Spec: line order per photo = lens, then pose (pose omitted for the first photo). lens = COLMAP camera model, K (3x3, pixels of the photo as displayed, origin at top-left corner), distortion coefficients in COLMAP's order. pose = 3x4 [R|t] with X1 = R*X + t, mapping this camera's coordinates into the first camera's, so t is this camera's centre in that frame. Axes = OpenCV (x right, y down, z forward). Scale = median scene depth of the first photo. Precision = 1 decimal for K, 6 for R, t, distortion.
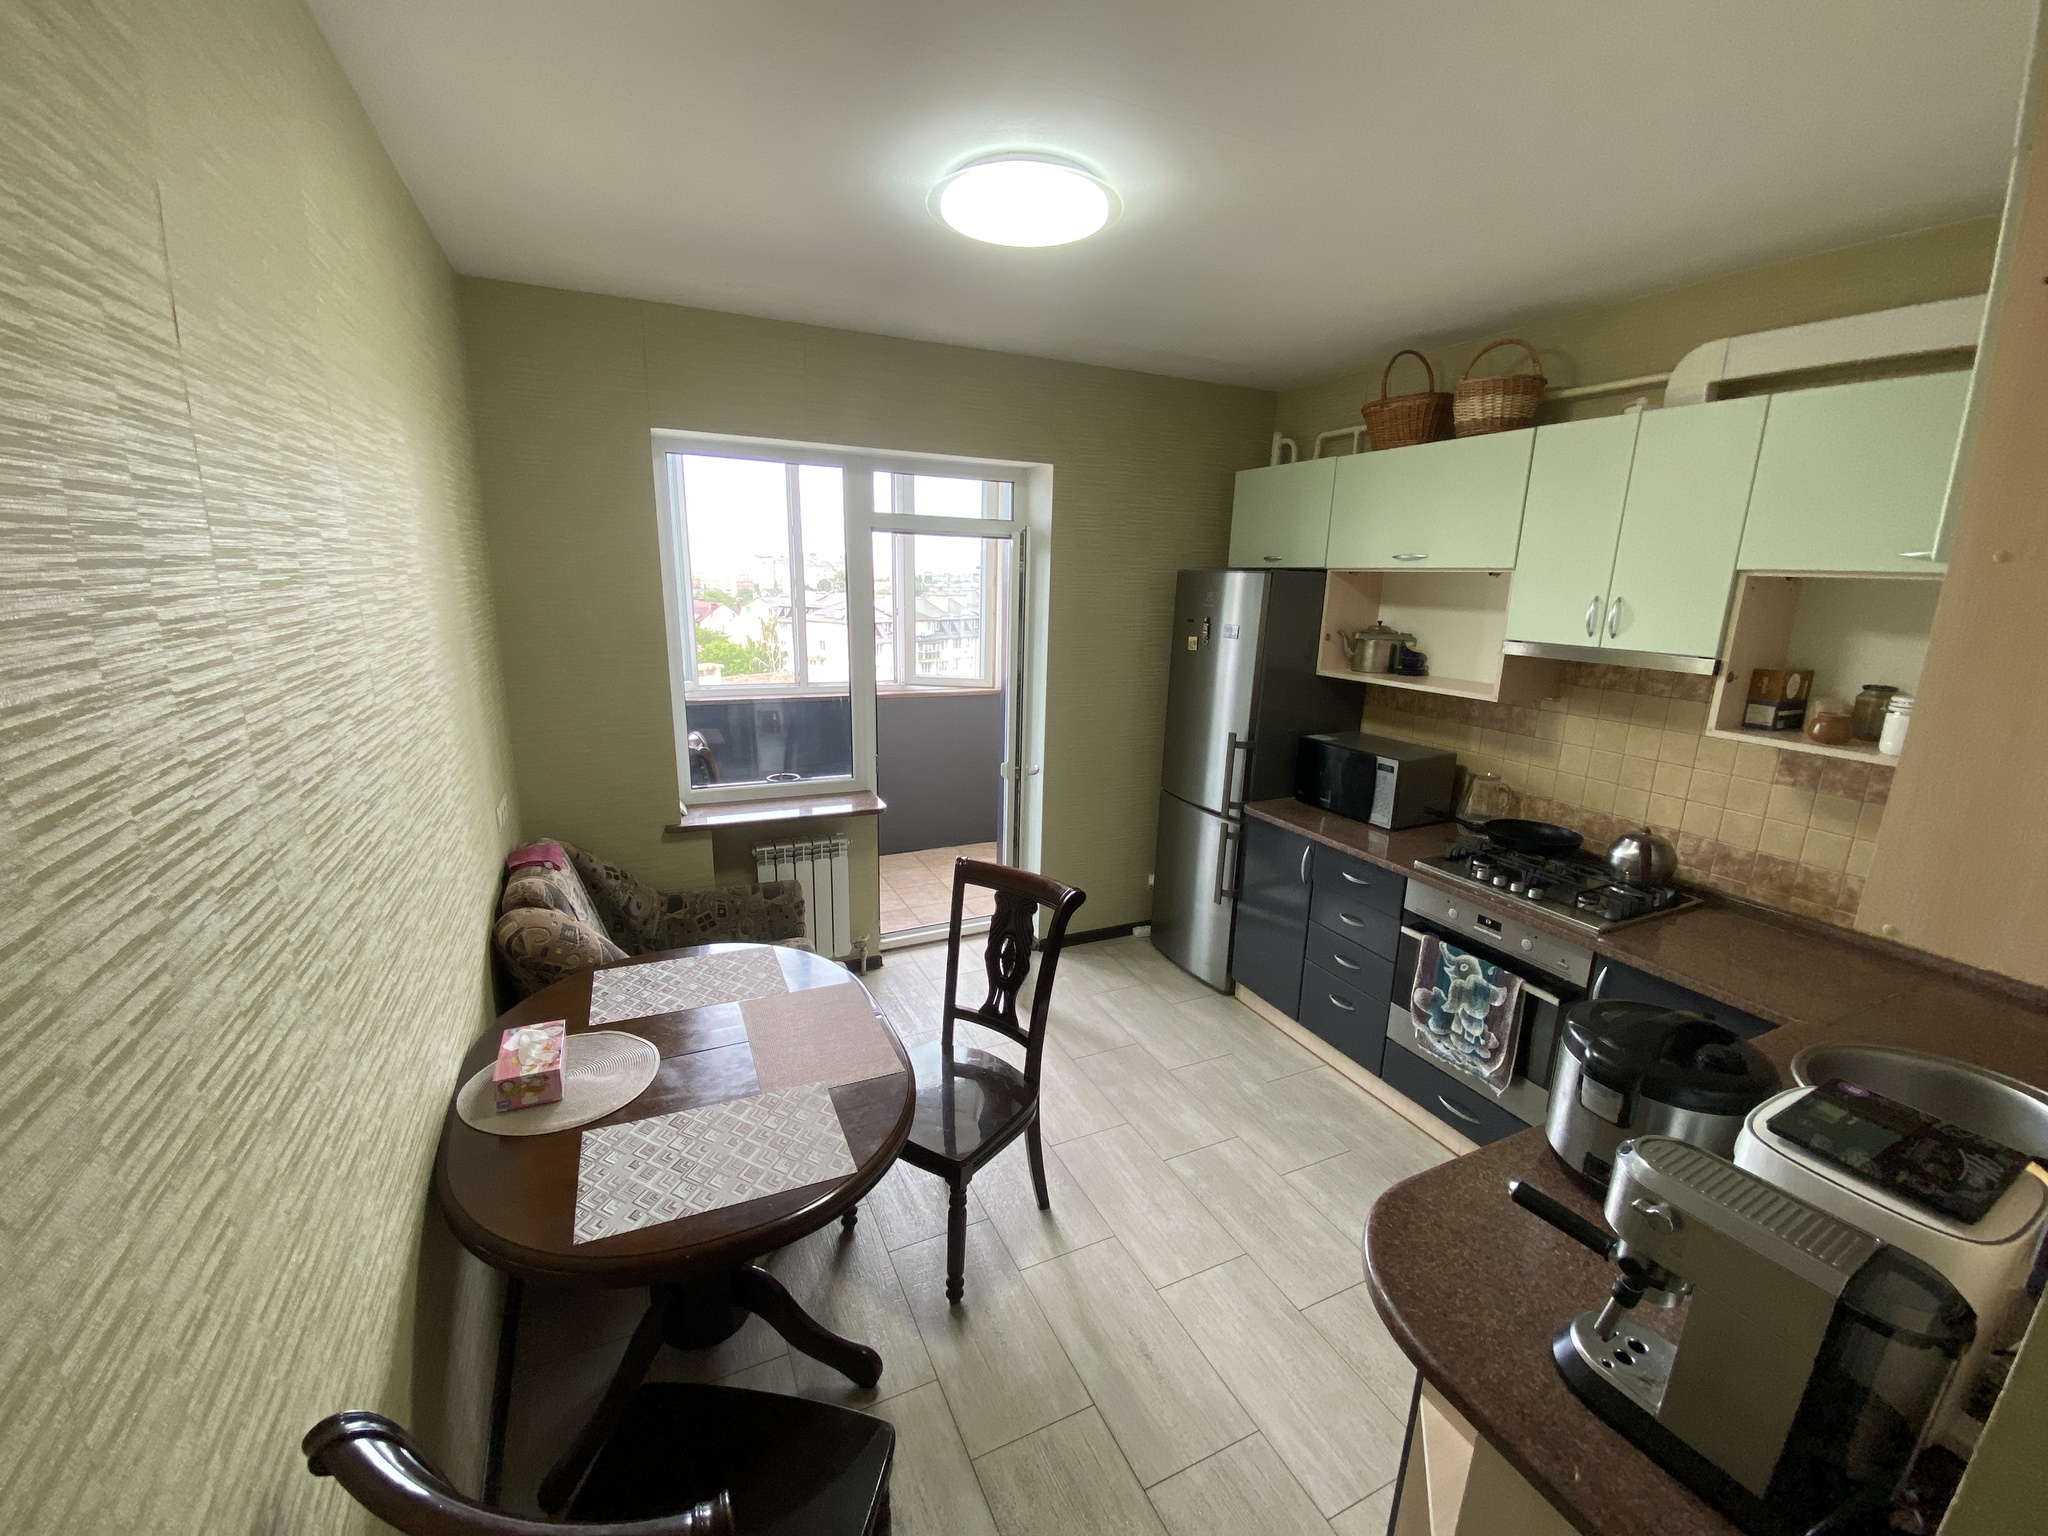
lens RADIAL K [[819.6, 0, 1030.8], [0, 819.6, 781.7], [0, 0, 1]] dist [0.020595, -0.024152]
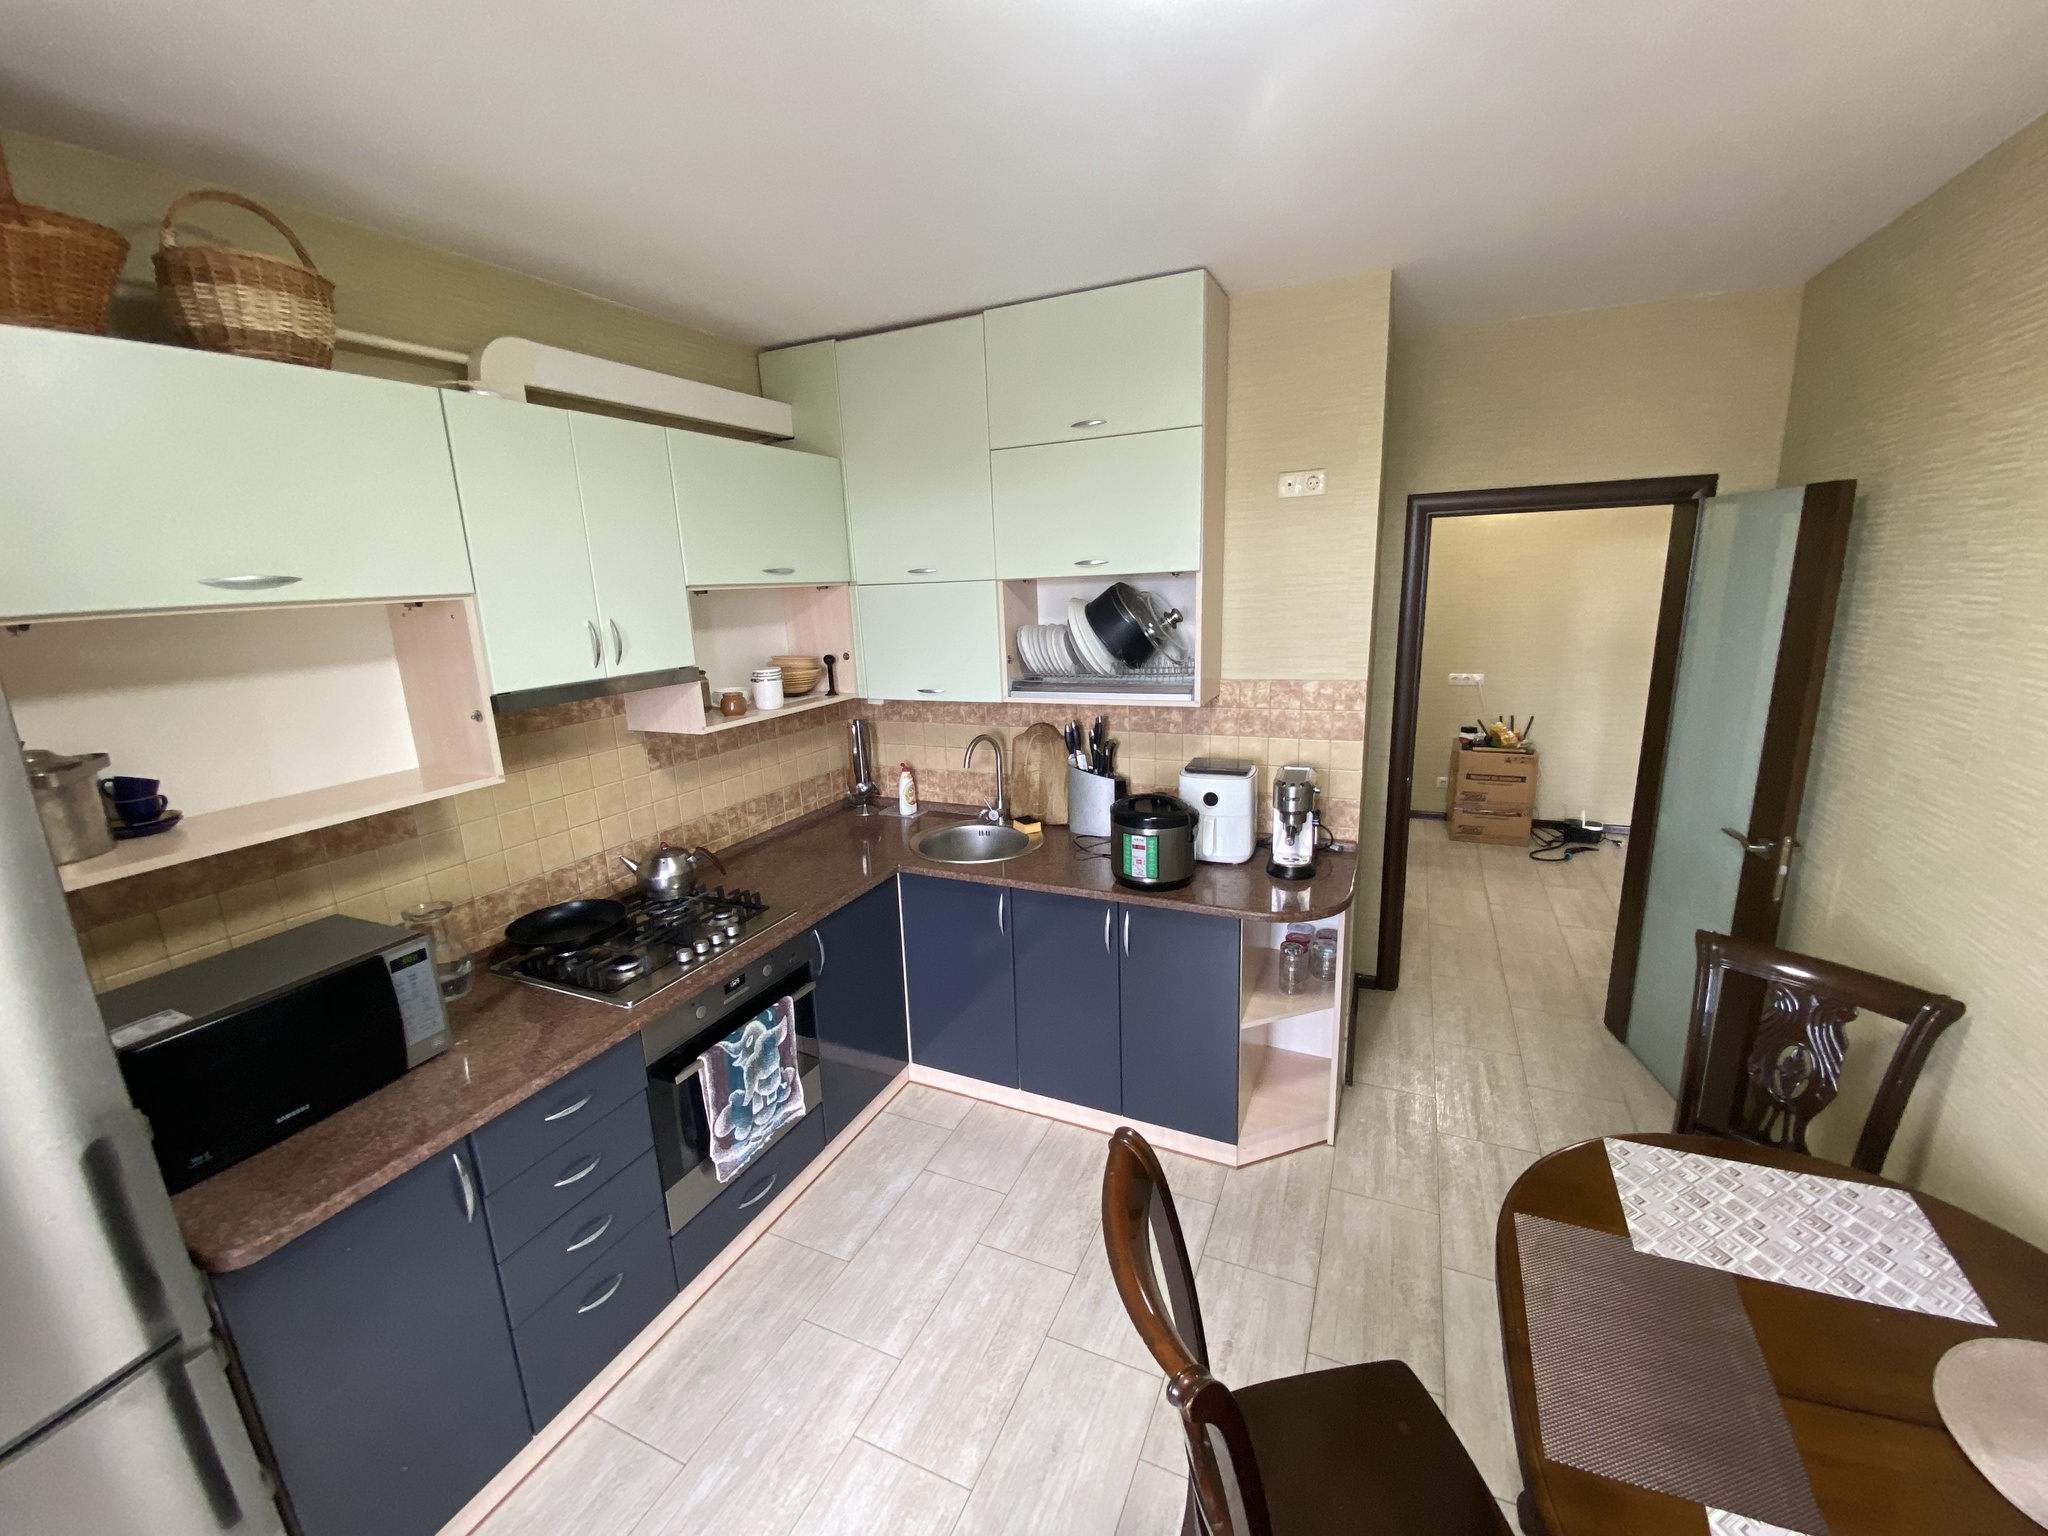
lens RADIAL K [[819.6, 0, 1030.8], [0, 819.6, 781.7], [0, 0, 1]] dist [0.020595, -0.024152]
pose [[-0.644593, -0.187048, 0.741291, -0.259449], [0.204758, 0.891950, 0.403112, -0.306037], [-0.736596, 0.411629, -0.536645, 1.109131]]
